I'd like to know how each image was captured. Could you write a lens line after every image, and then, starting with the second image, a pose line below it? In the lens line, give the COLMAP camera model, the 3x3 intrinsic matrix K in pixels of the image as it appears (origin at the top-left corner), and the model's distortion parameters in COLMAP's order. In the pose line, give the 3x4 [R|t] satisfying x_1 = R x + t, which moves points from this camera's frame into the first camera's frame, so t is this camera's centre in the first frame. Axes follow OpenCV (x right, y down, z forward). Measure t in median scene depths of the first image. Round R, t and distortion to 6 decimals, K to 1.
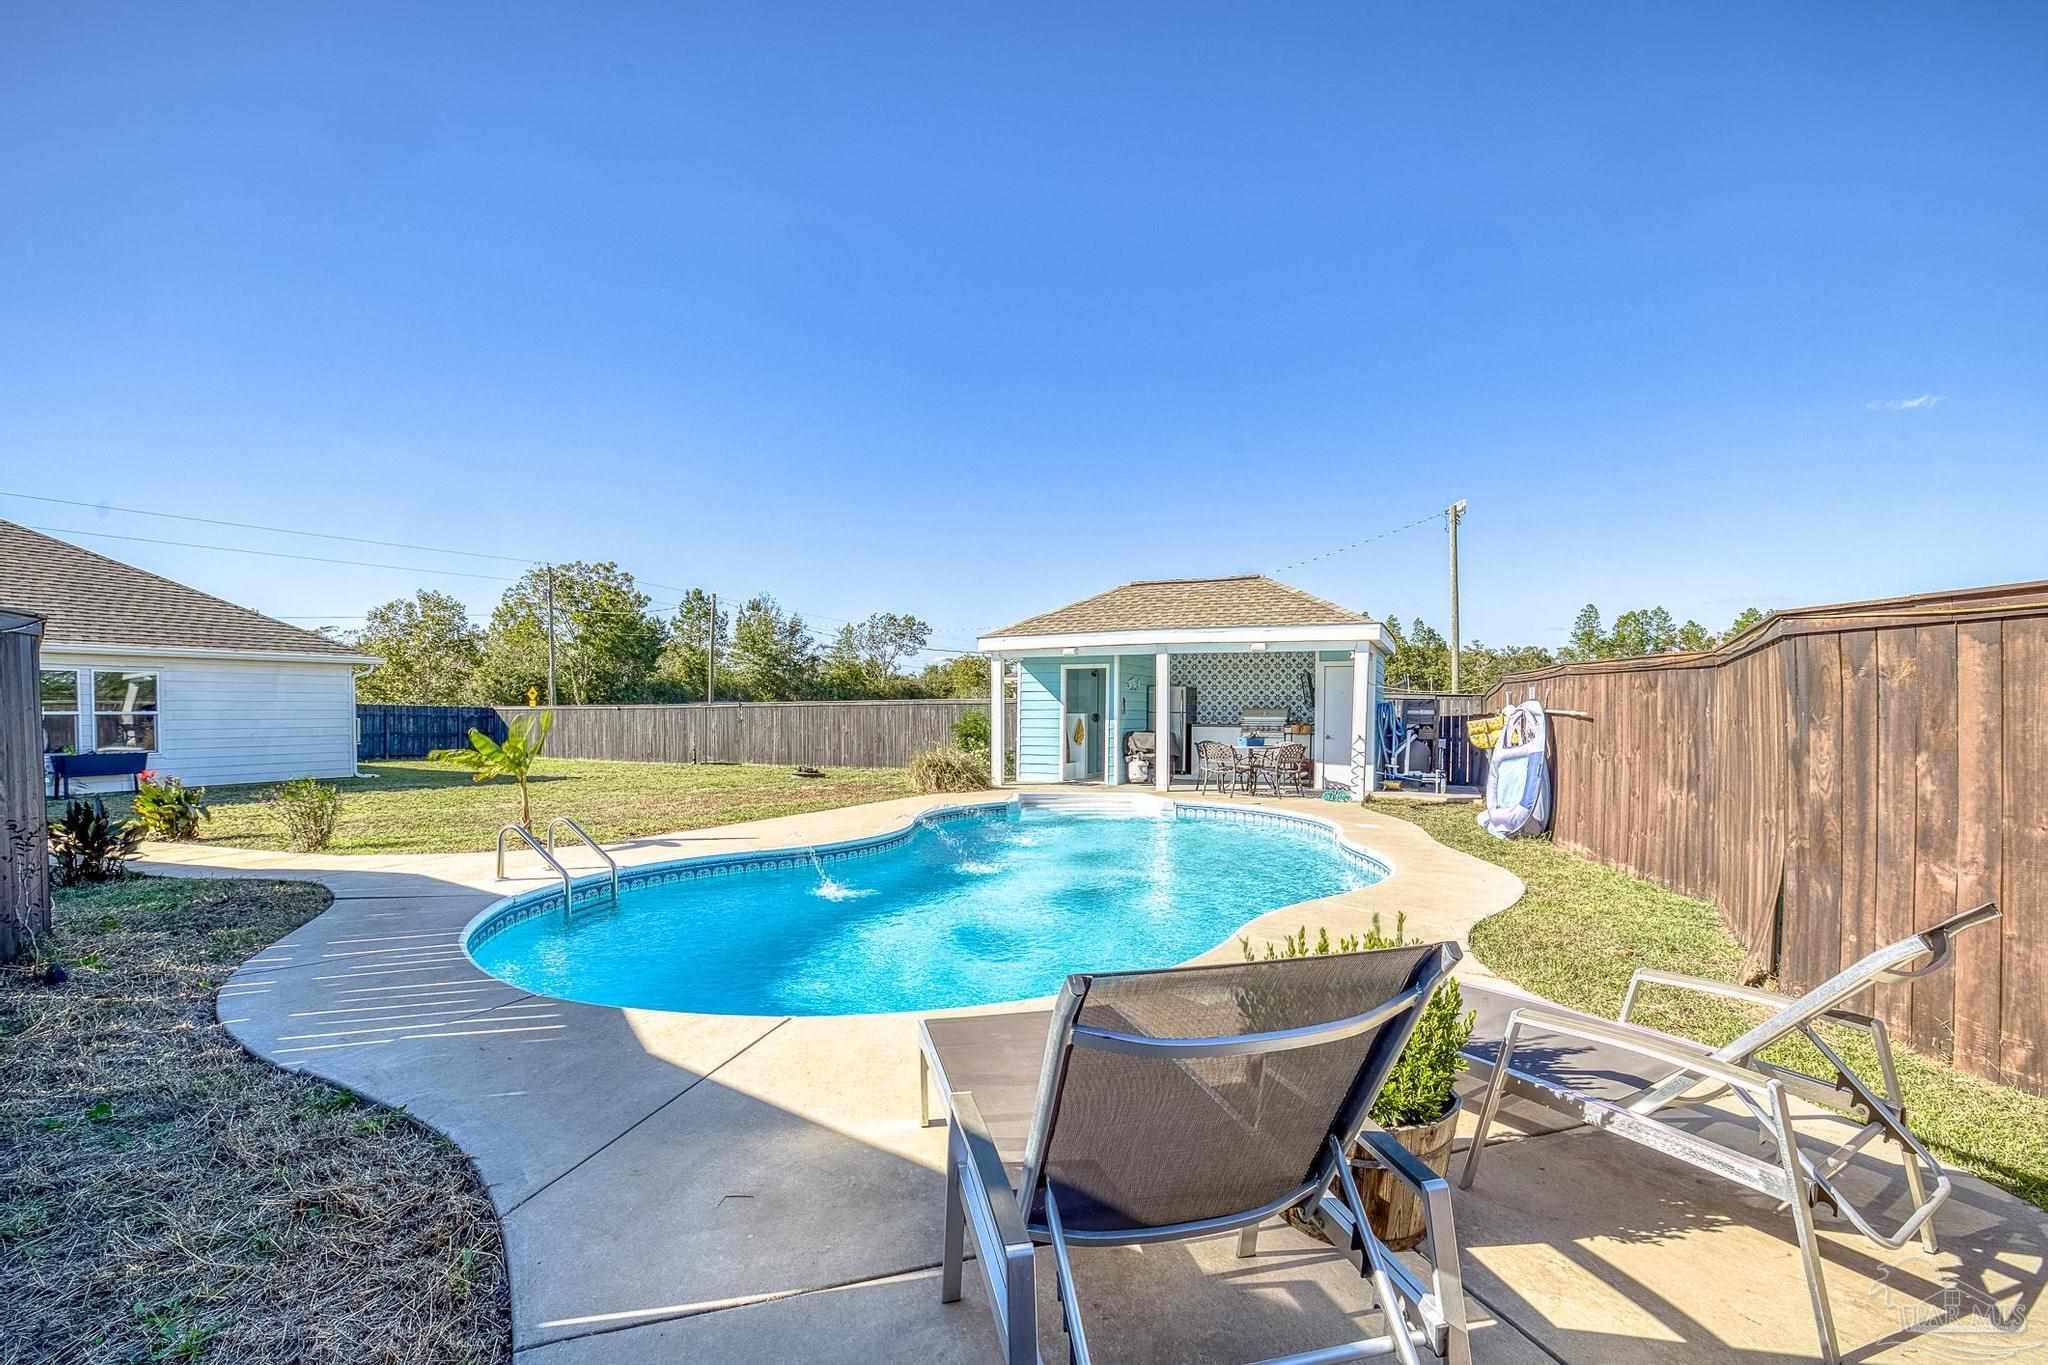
lens RADIAL K [[899.1, 0, 1027.5], [0, 899.1, 715.4], [0, 0, 1]] dist [-0.050871, 0.016760]
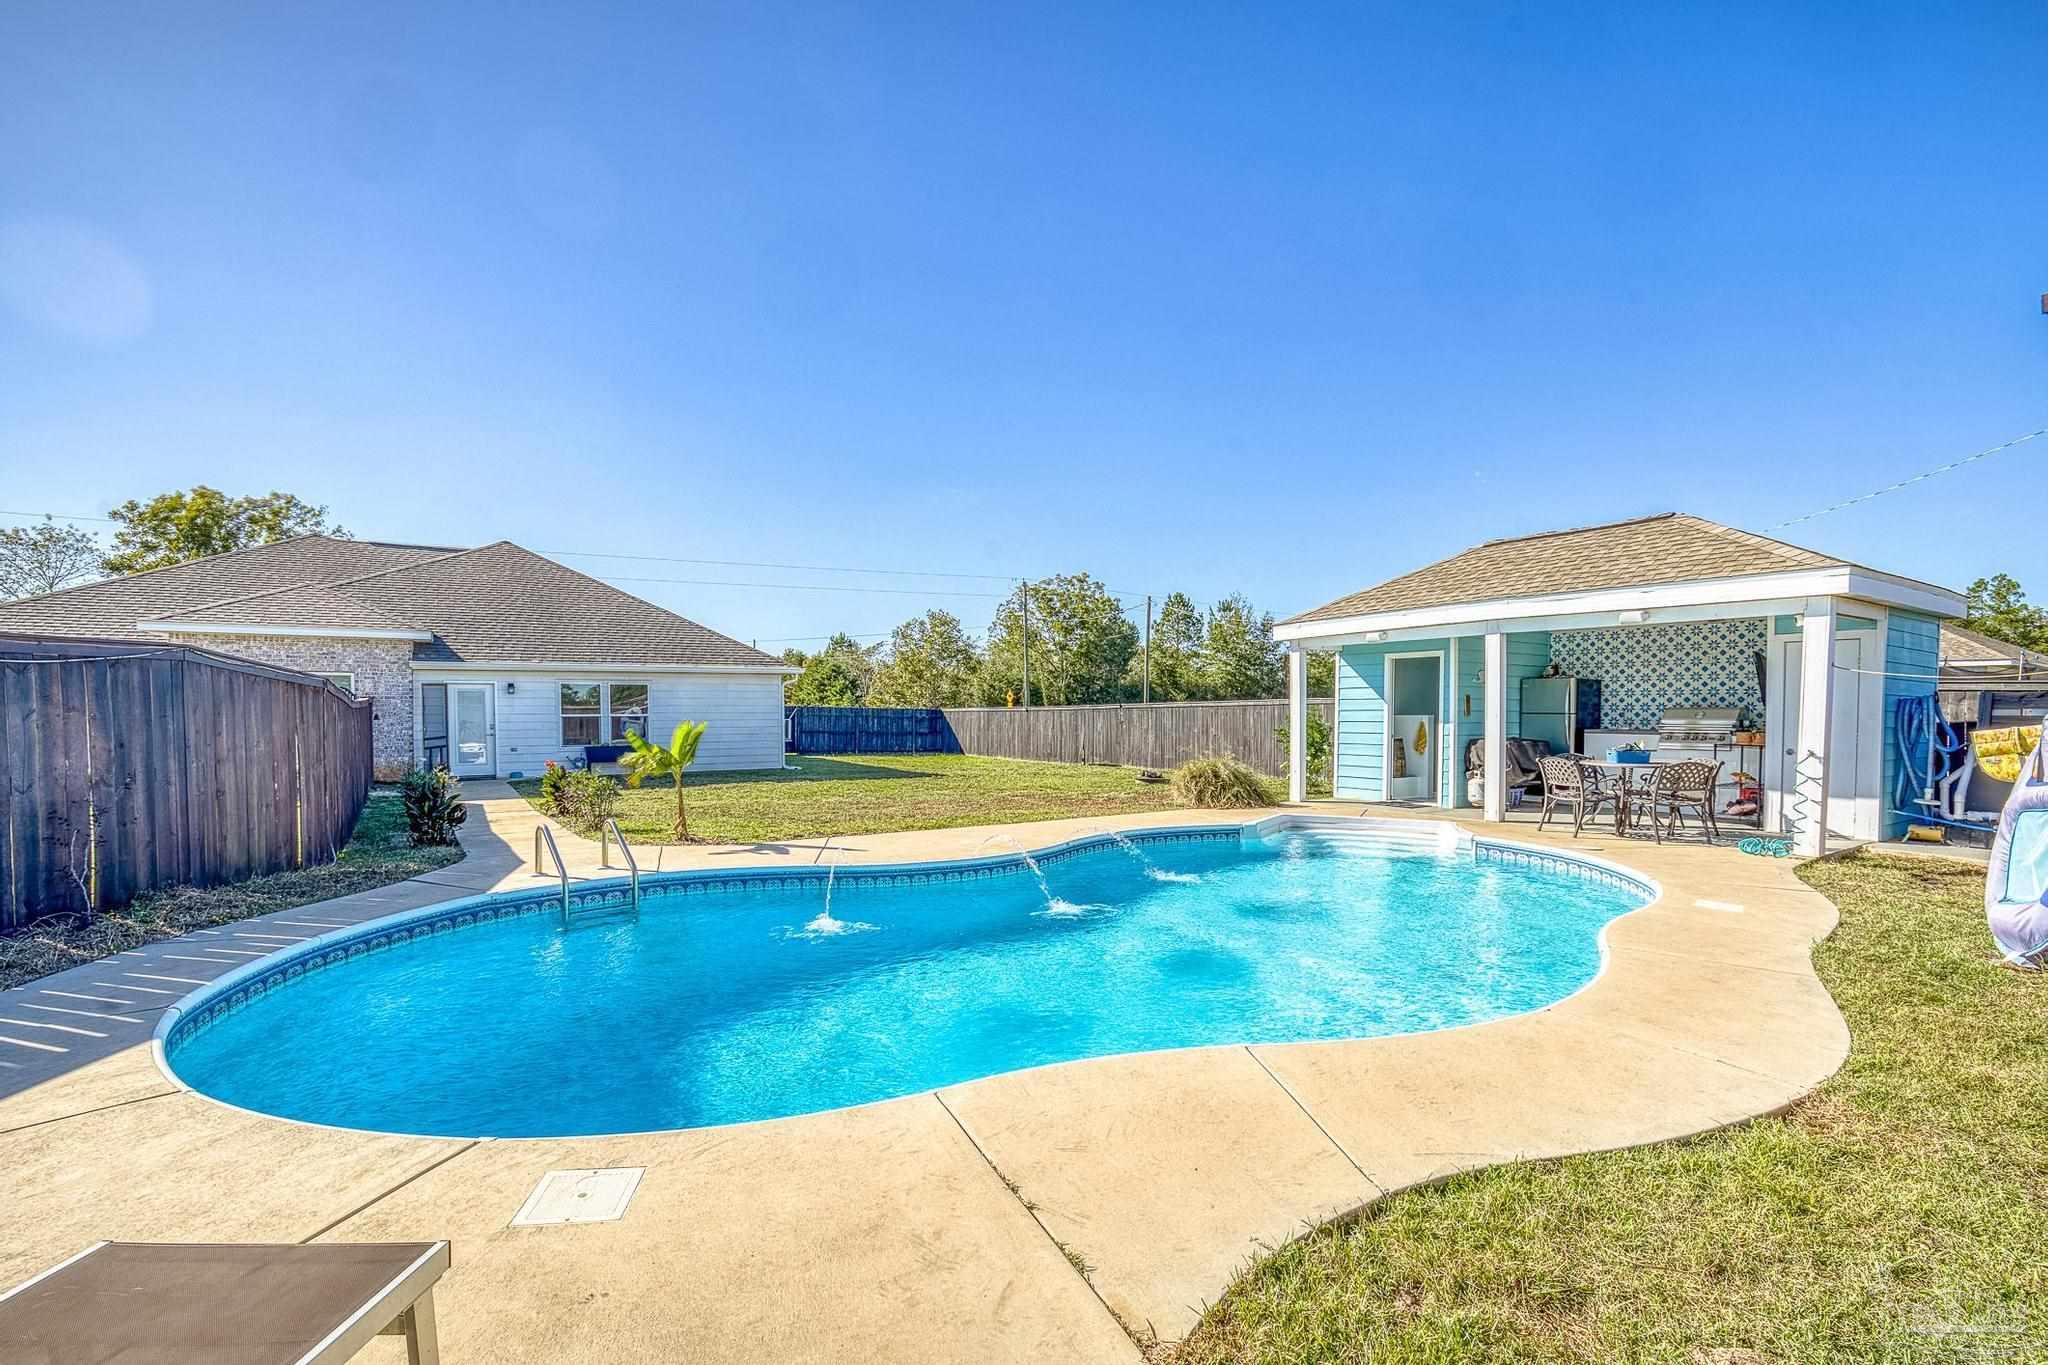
lens RADIAL K [[899.1, 0, 1027.5], [0, 899.1, 715.4], [0, 0, 1]] dist [-0.050871, 0.016760]
pose [[0.849946, -0.000516, -0.526869, 0.184488], [0.000616, 1.000000, 0.000013, -0.002149], [0.526869, -0.000336, 0.849946, 0.162017]]
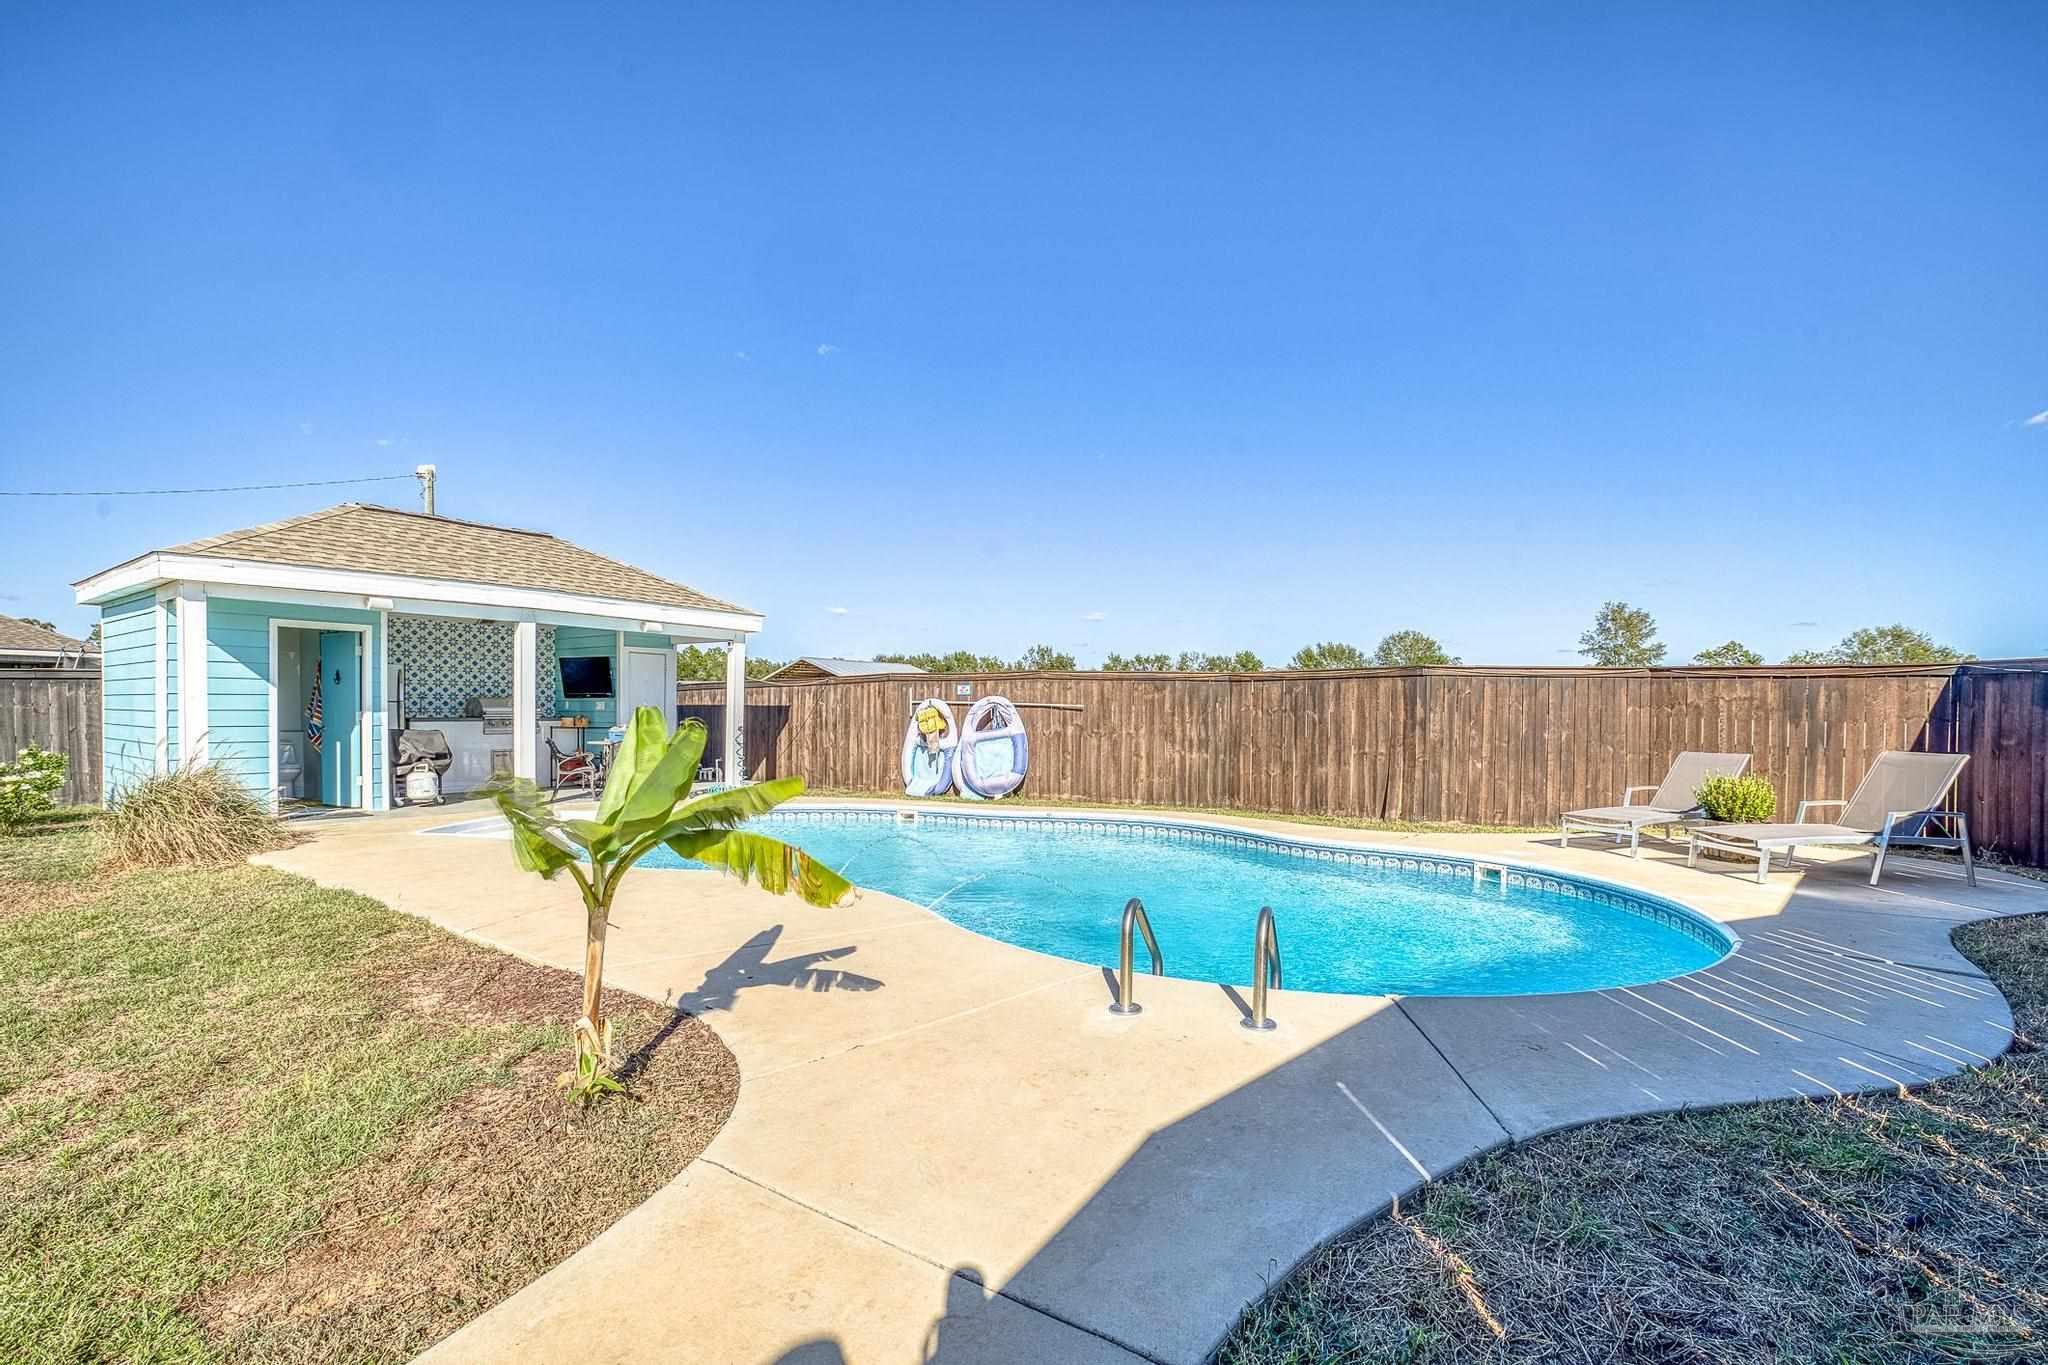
lens RADIAL K [[899.1, 0, 1027.5], [0, 899.1, 715.4], [0, 0, 1]] dist [-0.050871, 0.016760]
pose [[0.166983, -0.004667, 0.985949, -0.444164], [-0.002906, 0.999982, 0.005225, 0.002817], [-0.985955, -0.003737, 0.166967, 0.416059]]
